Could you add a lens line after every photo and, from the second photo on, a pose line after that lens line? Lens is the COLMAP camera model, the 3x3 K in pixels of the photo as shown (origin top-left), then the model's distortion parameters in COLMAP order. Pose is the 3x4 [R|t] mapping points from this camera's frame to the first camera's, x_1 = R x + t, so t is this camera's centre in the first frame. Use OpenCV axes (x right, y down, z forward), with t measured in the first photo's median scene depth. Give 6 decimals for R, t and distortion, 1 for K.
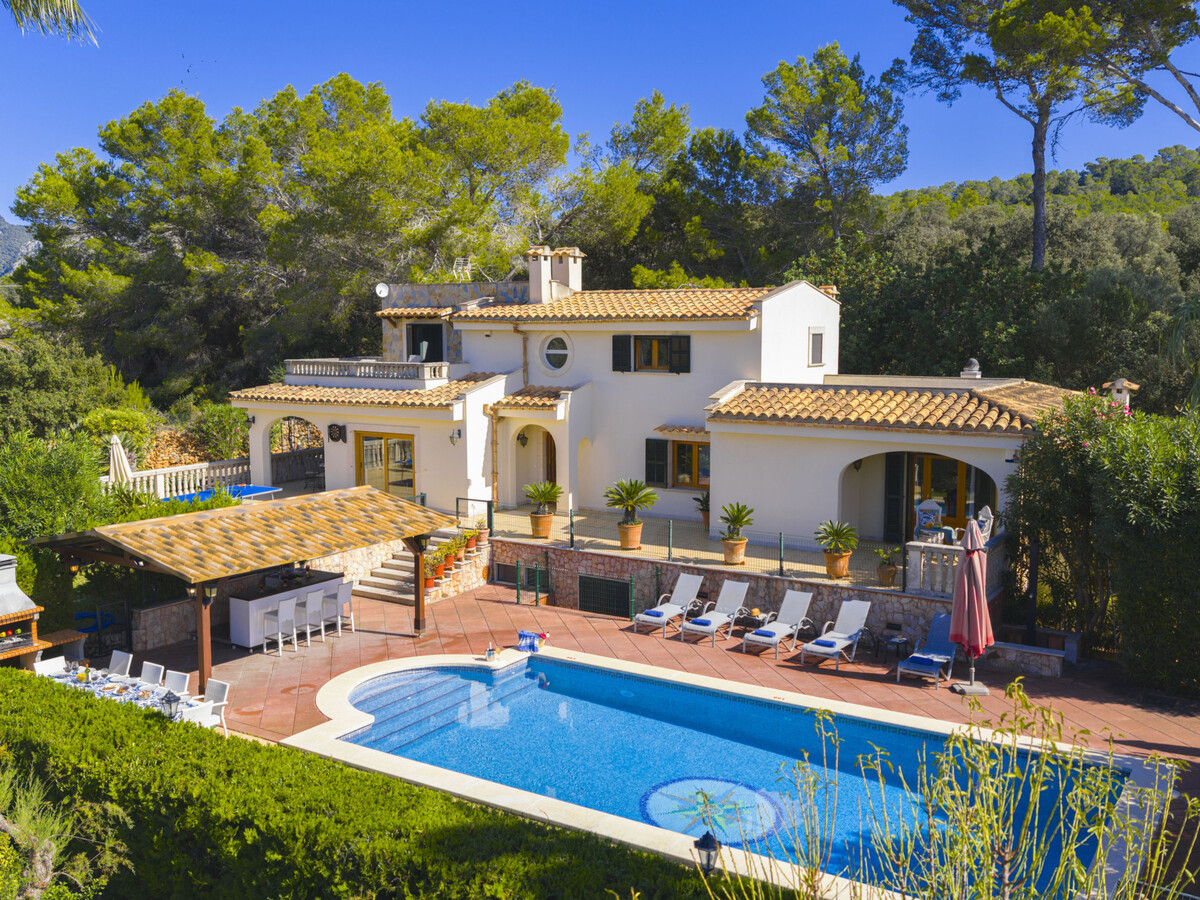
lens RADIAL K [[1105.2, 0, 600.0], [0, 1105.2, 450.0], [0, 0, 1]] dist [0.032447, -0.063550]
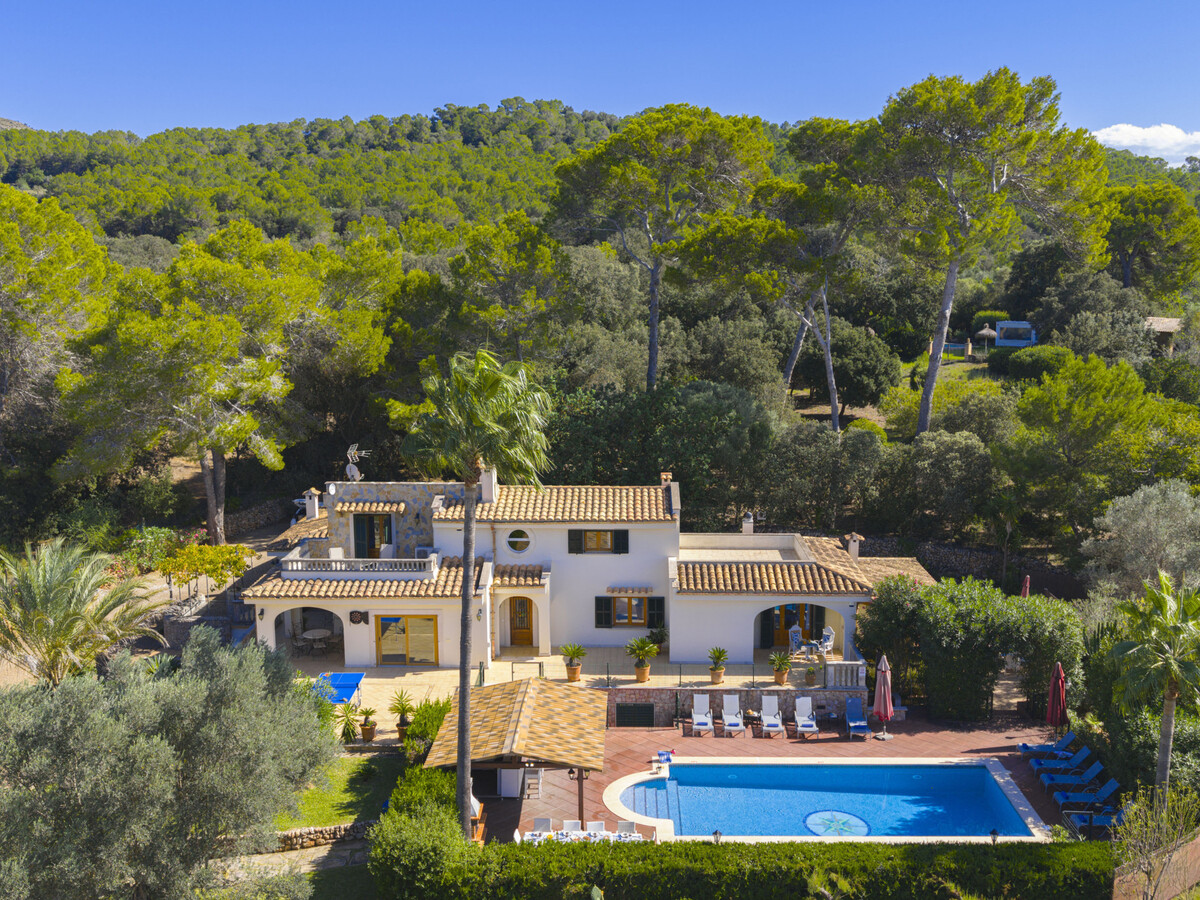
lens RADIAL K [[1239.4, 0, 600.0], [0, 1239.4, 450.0], [0, 0, 1]] dist [0.058353, 0.010940]
pose [[0.849119, -0.083758, 0.521519, -0.995130], [0.061468, 0.996308, 0.059932, -0.378145], [-0.524613, -0.018833, 0.851132, -0.524804]]
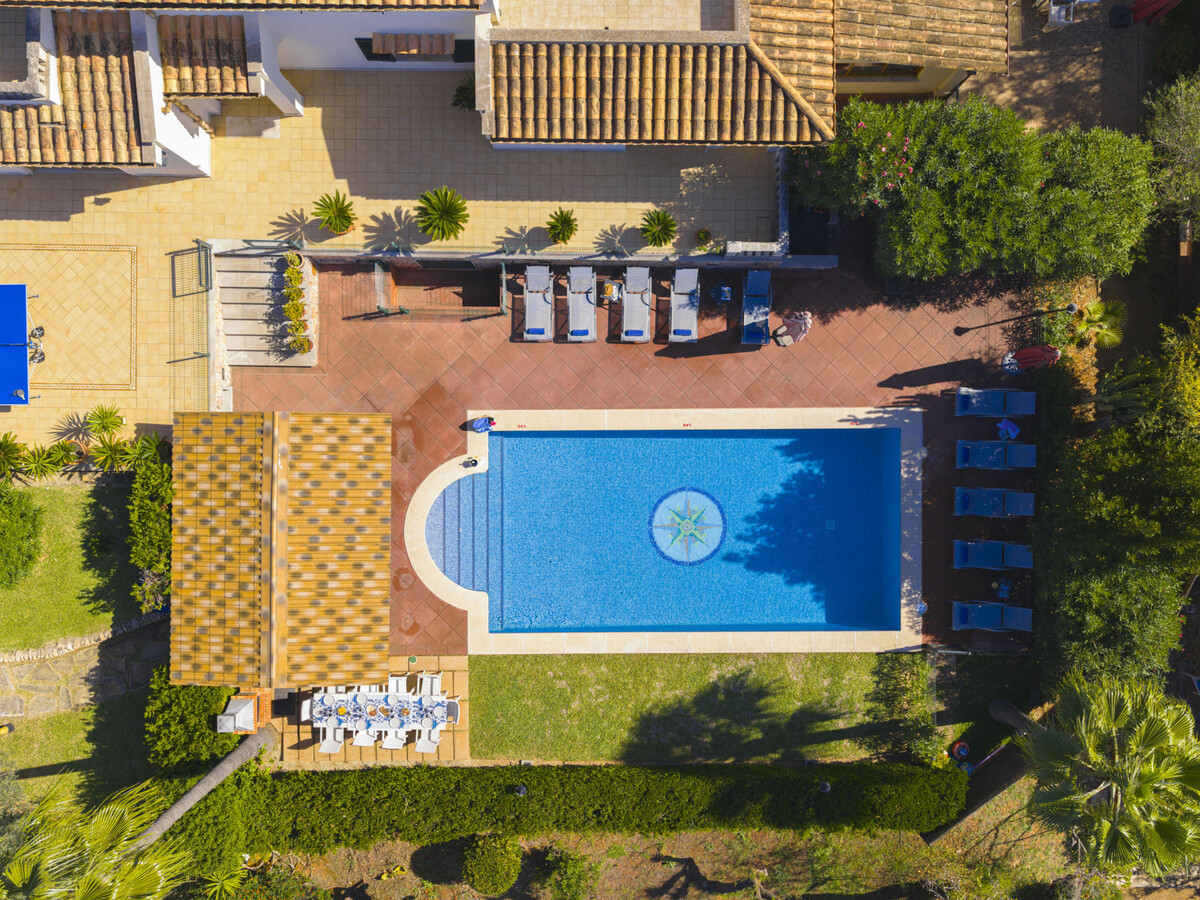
lens RADIAL K [[1105.2, 0, 600.0], [0, 1105.2, 450.0], [0, 0, 1]] dist [0.032447, -0.063550]
pose [[0.837684, -0.546155, 0.000666, 0.033269], [0.068583, 0.106401, 0.991955, -0.987306], [-0.541832, -0.830899, 0.126587, 0.652911]]
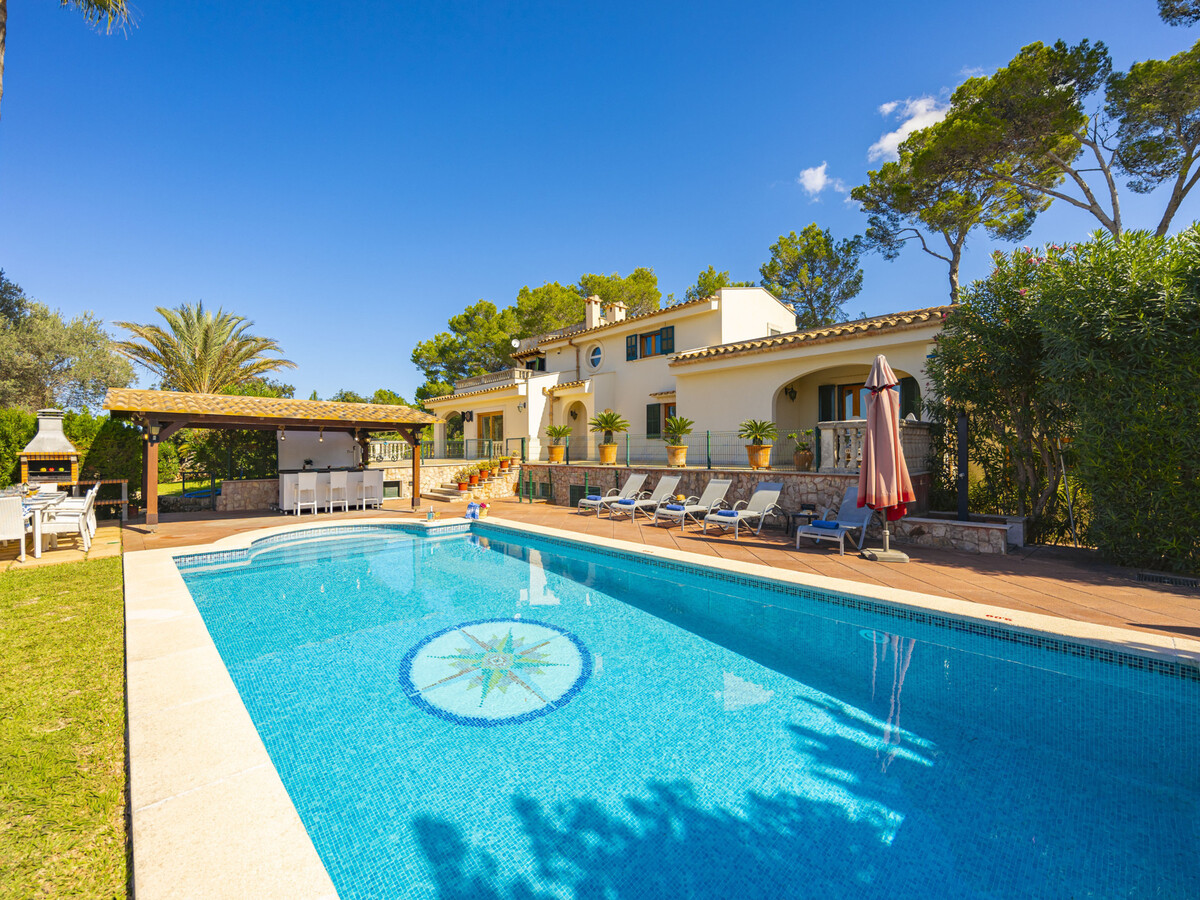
lens RADIAL K [[506.2, 0, 600.0], [0, 506.2, 450.0], [0, 0, 1]] dist [-0.006423, -0.000088]
pose [[0.969775, -0.002806, -0.243985, 0.173232], [-0.023713, 0.994117, -0.105686, 0.143681], [0.242846, 0.108277, 0.964003, 0.451269]]
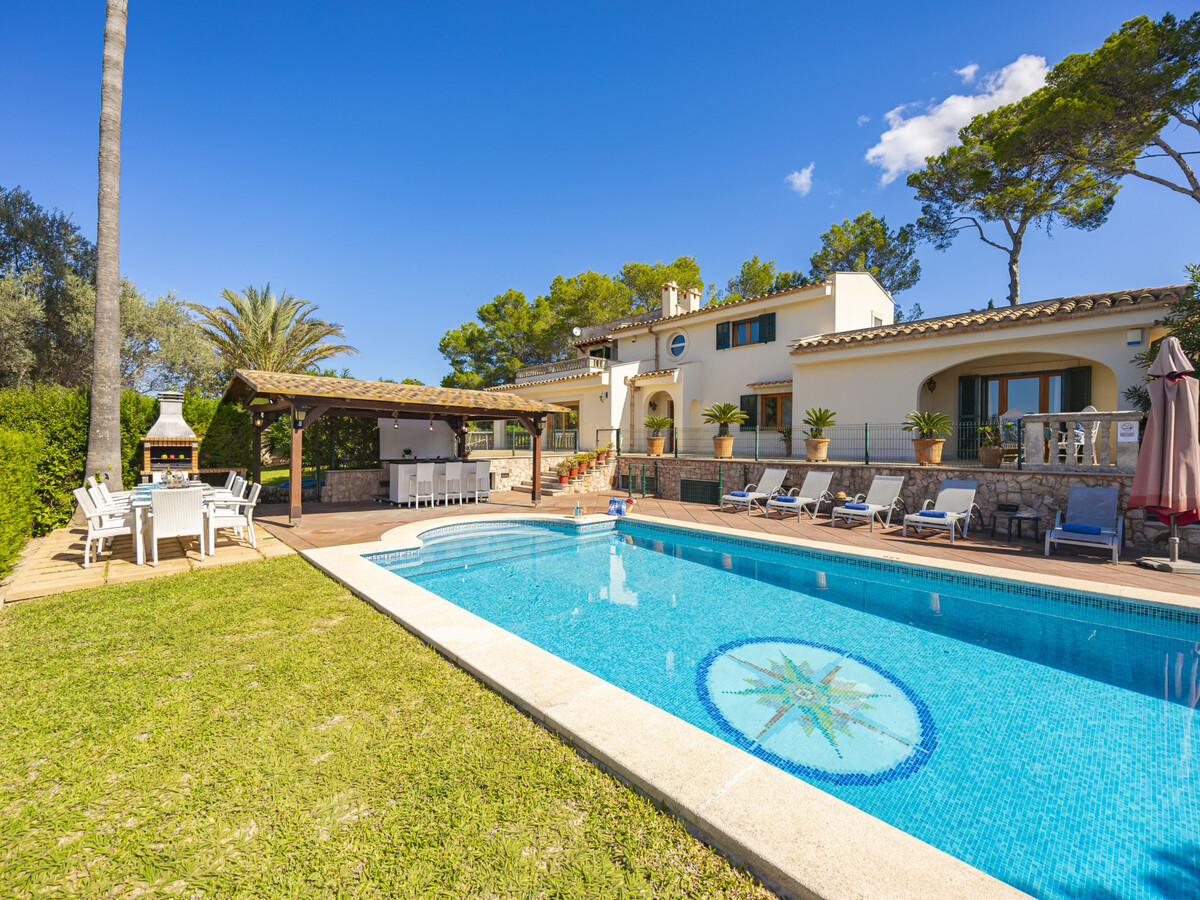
lens RADIAL K [[506.9, 0, 596.9], [0, 506.9, 445.8], [0, 0, 1]] dist [-0.003224, -0.000274]
pose [[0.966658, 0.009981, -0.255877, 0.037856], [-0.036470, 0.994420, -0.098987, 0.144910], [0.253461, 0.105019, 0.961628, 0.451680]]
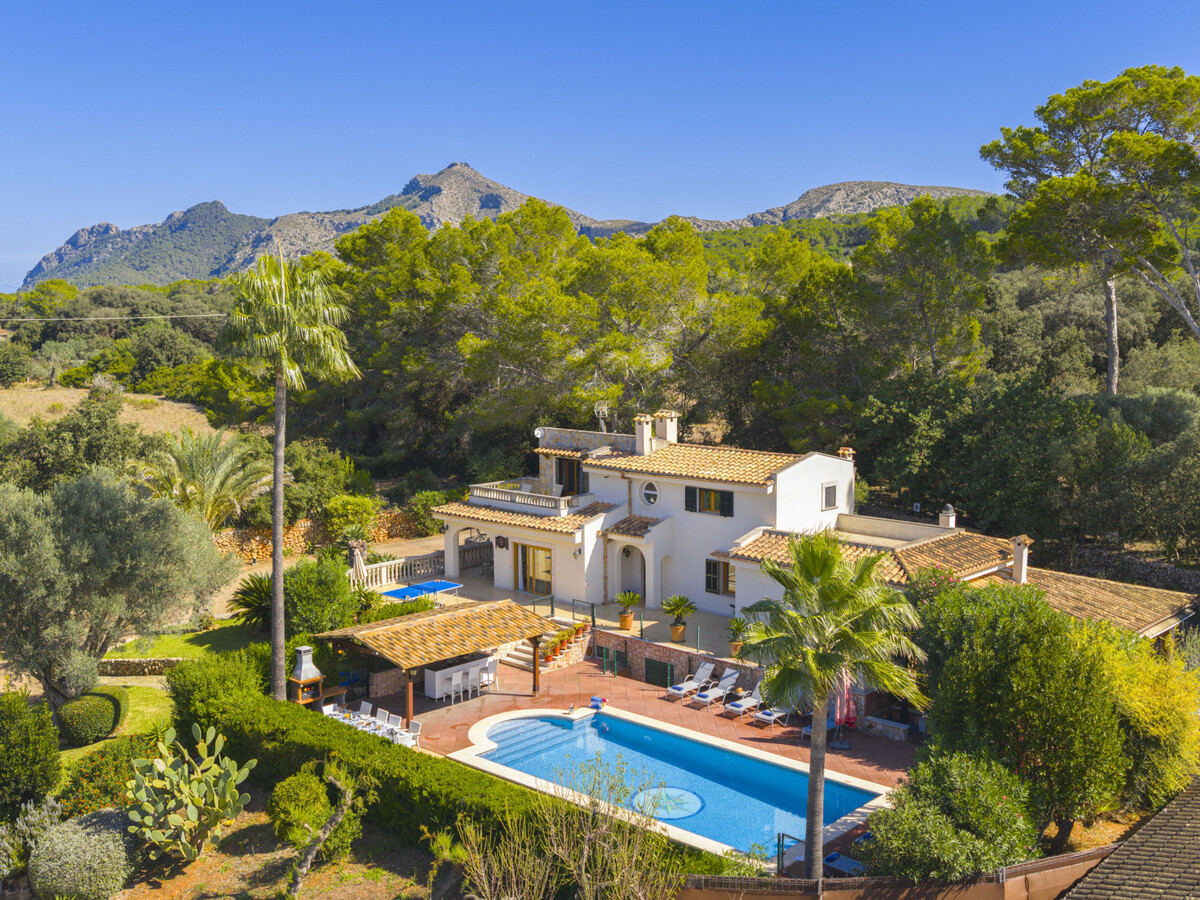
lens RADIAL K [[1205.8, 0, 658.8], [0, 1205.8, 454.9], [0, 0, 1]] dist [0.047640, -0.006242]
pose [[0.989194, 0.016648, -0.145663, 0.255024], [-0.016245, 0.999860, 0.003959, -0.185843], [0.145708, -0.001550, 0.989326, -0.697955]]
